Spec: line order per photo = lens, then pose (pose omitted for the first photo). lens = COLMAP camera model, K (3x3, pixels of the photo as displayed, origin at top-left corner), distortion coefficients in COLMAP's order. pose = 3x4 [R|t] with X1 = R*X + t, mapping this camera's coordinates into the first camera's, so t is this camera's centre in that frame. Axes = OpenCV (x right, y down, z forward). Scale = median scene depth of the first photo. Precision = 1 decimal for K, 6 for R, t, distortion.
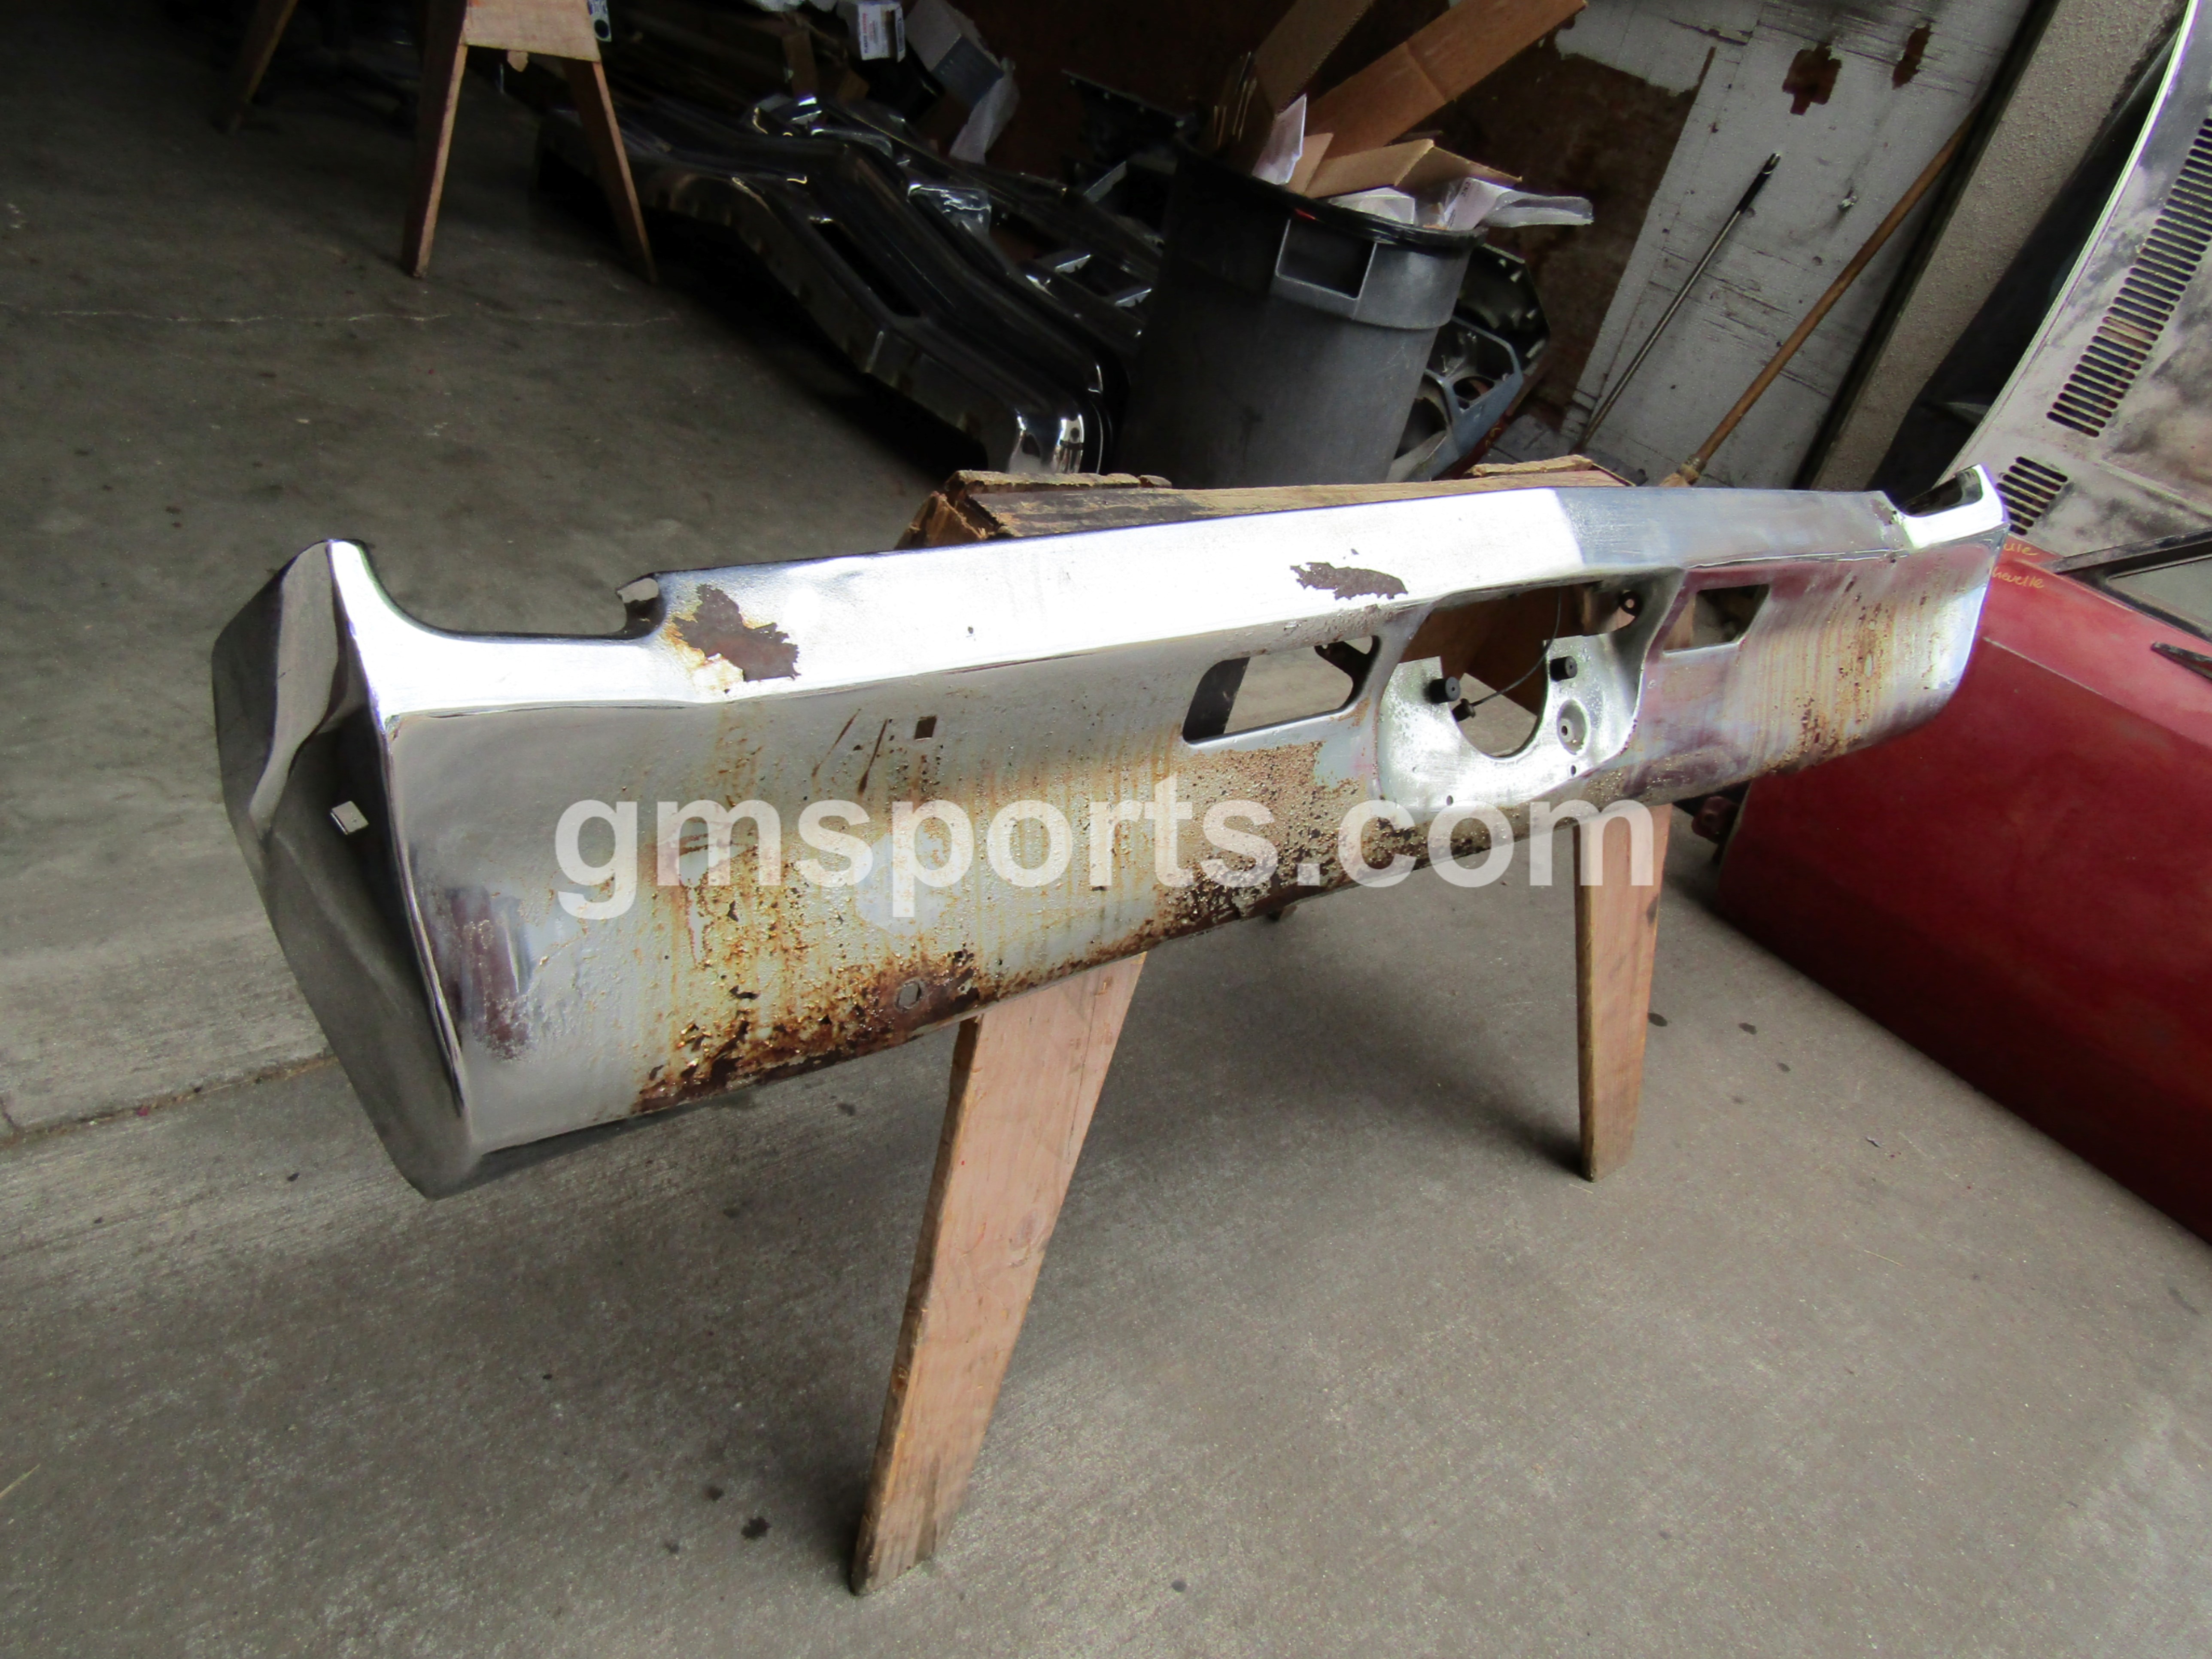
lens RADIAL K [[1571.8, 0, 1109.2], [0, 1571.8, 821.1], [0, 0, 1]] dist [-0.008649, 0.003349]
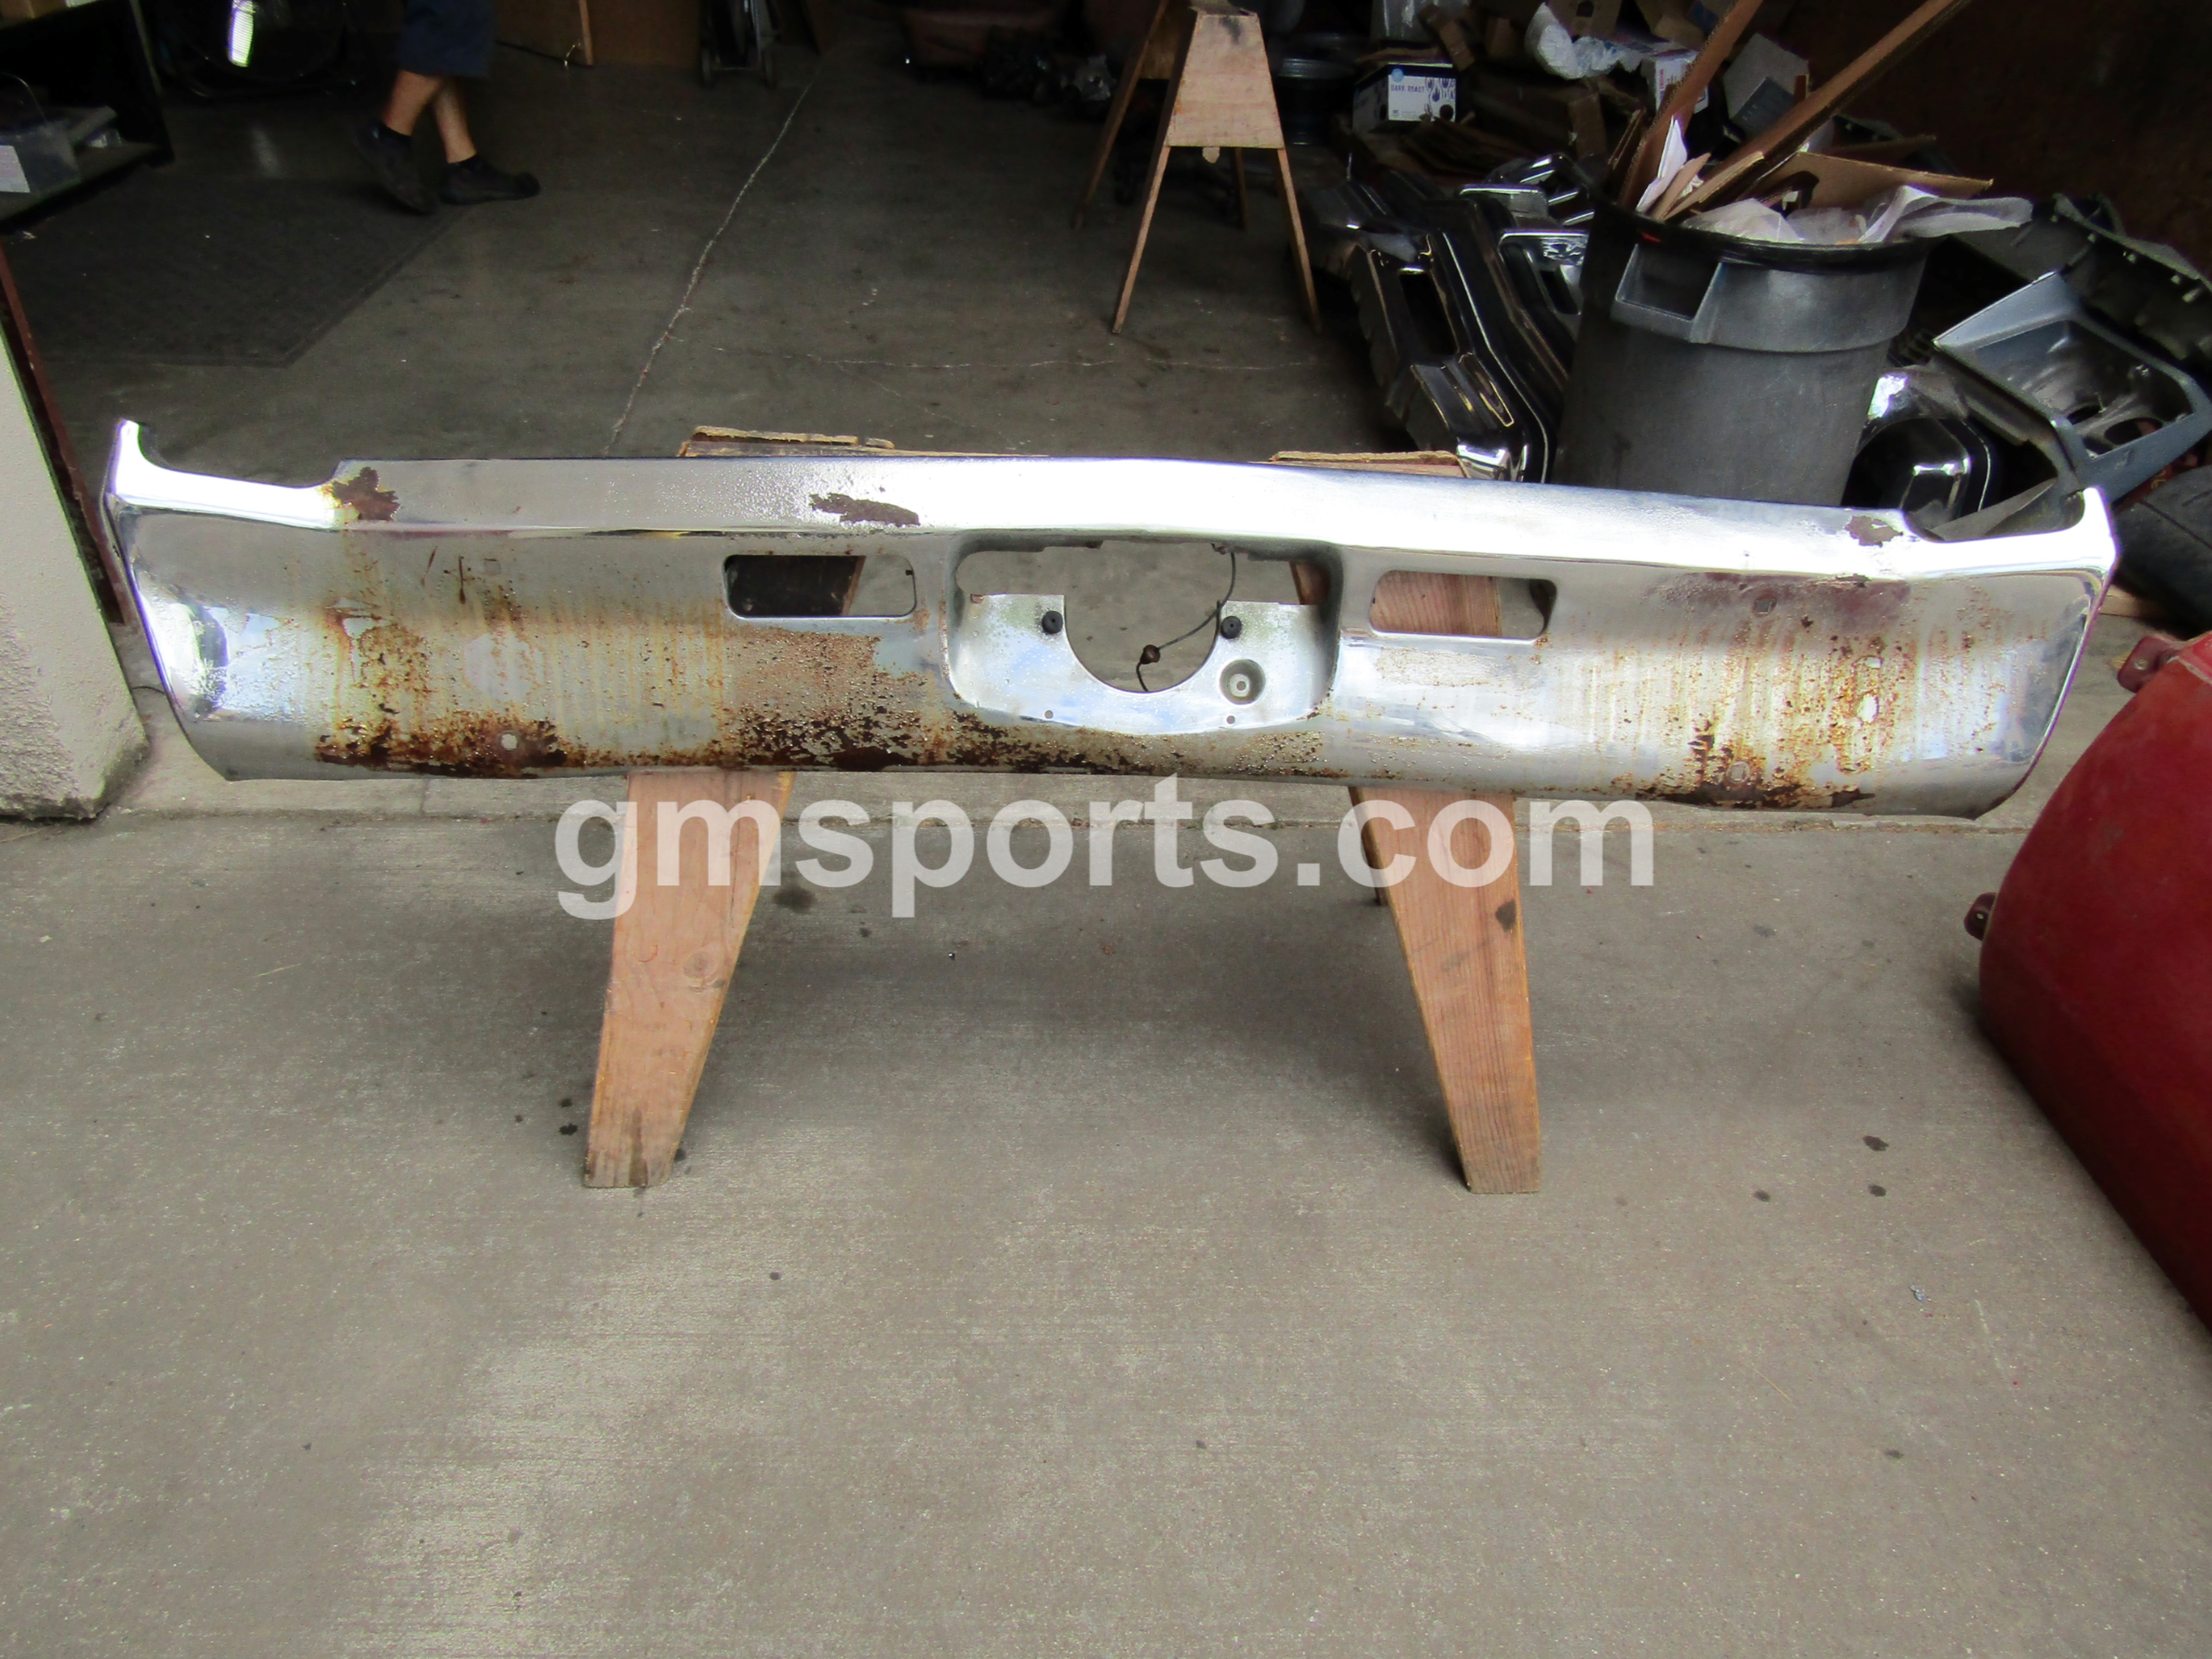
lens RADIAL K [[1571.8, 0, 1102.8], [0, 1571.8, 827.1], [0, 0, 1]] dist [-0.008649, 0.003349]
pose [[0.775901, 0.161859, -0.609738, 0.747369], [-0.185485, 0.982336, 0.024735, 0.025365], [0.602971, 0.093905, 0.792217, 0.065225]]
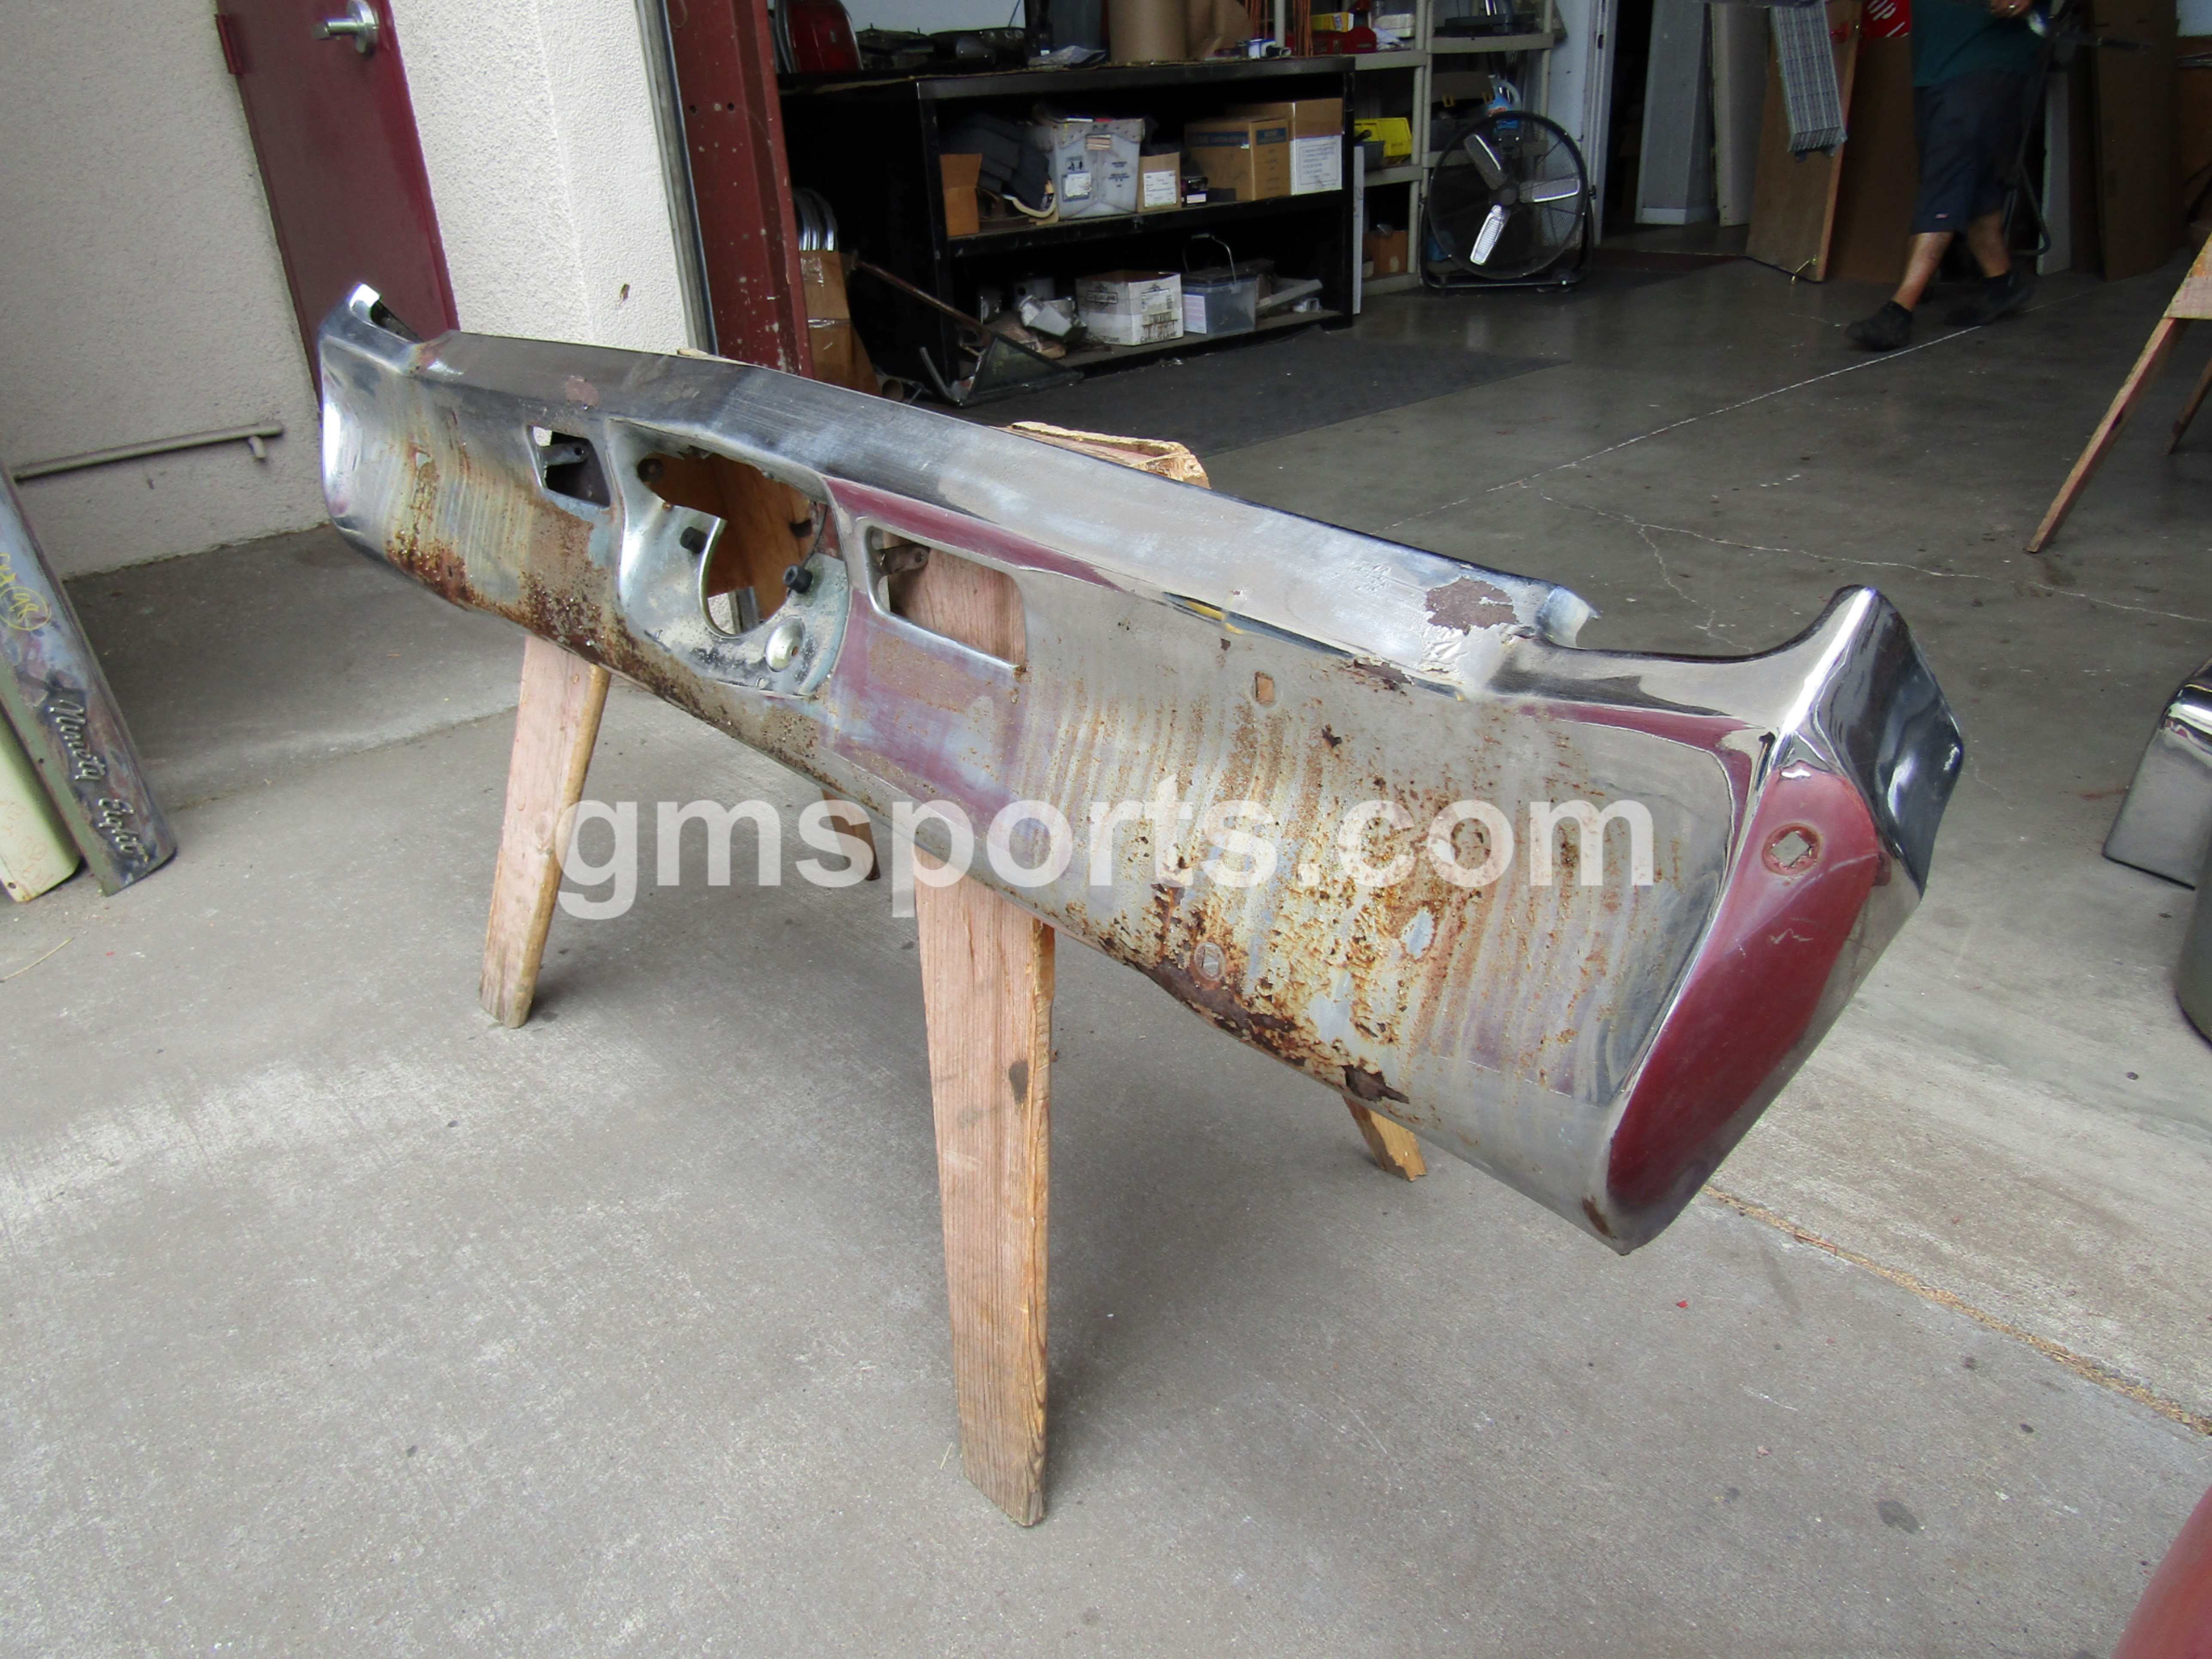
lens RADIAL K [[1571.8, 0, 1109.4], [0, 1571.8, 832.0], [0, 0, 1]] dist [-0.008649, 0.003349]
pose [[0.025528, 0.198709, -0.979726, 1.004065], [-0.475887, 0.864290, 0.162896, -0.168031], [0.879136, 0.462080, 0.116627, 0.915853]]
